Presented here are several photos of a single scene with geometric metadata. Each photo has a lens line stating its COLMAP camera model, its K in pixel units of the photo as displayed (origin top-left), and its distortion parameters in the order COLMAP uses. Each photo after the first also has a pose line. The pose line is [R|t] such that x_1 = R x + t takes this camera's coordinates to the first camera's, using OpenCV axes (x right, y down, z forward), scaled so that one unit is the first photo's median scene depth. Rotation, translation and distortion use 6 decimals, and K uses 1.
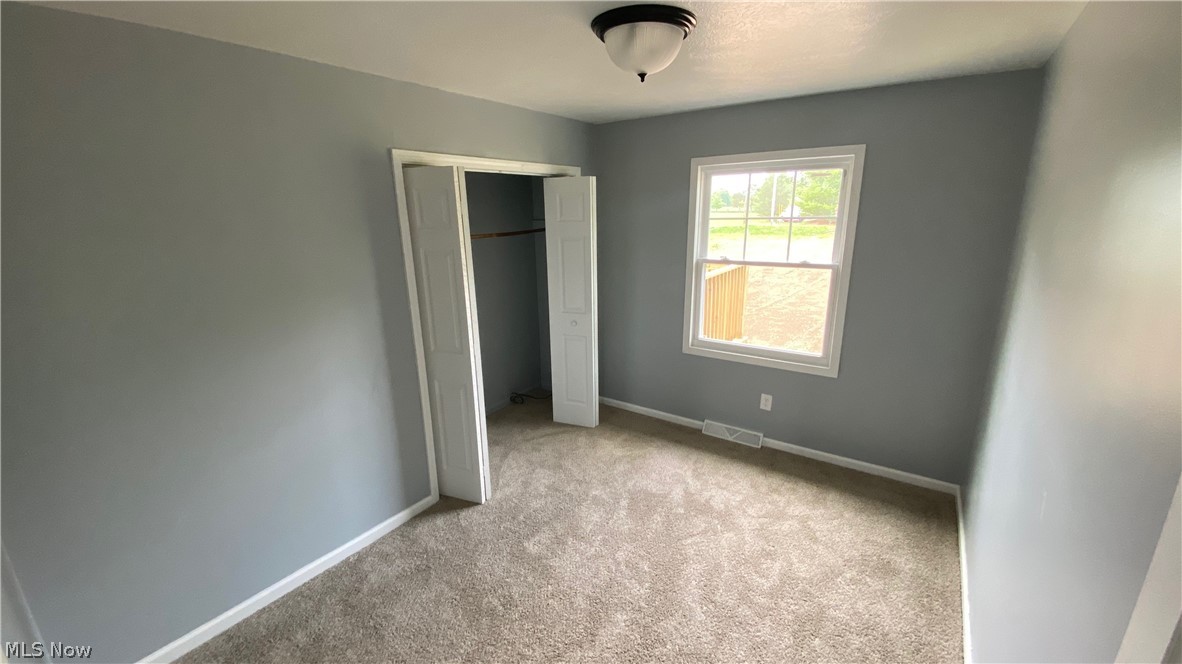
lens RADIAL K [[475.6, 0, 591.0], [0, 475.6, 332.0], [0, 0, 1]] dist [0.027820, -0.022469]
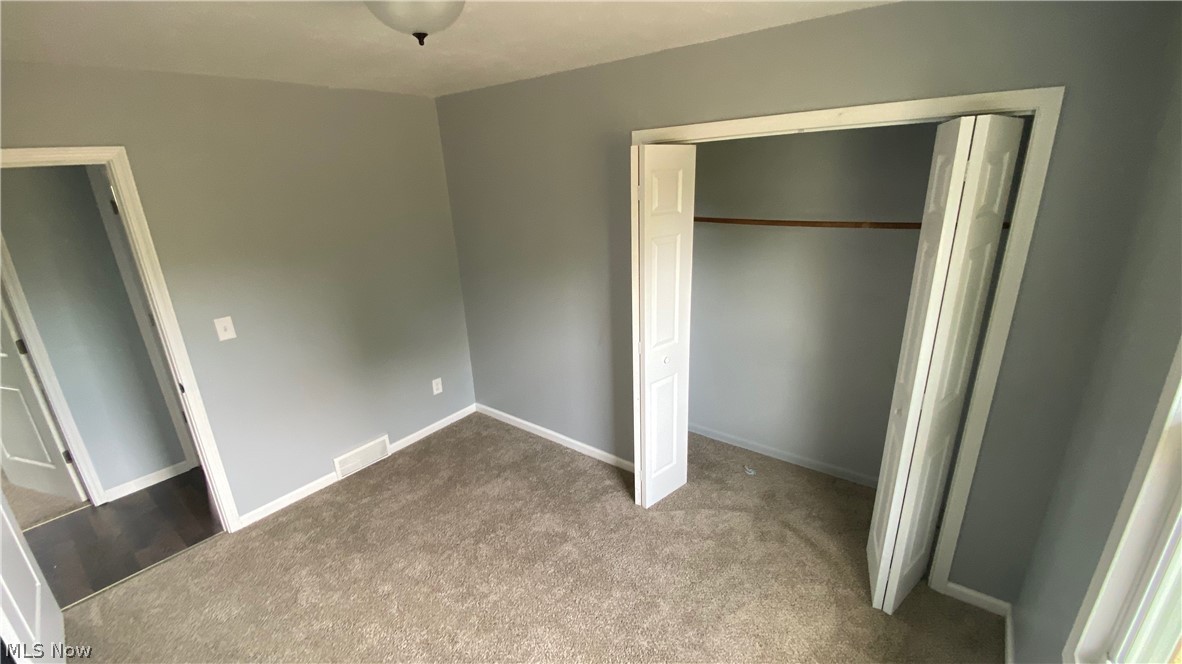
lens RADIAL K [[475.6, 0, 591.0], [0, 475.6, 332.0], [0, 0, 1]] dist [0.027820, -0.022469]
pose [[-0.060617, 0.317563, -0.946298, 0.566571], [-0.214925, 0.921651, 0.323059, -0.243450], [0.974748, 0.222966, 0.012384, 0.814339]]
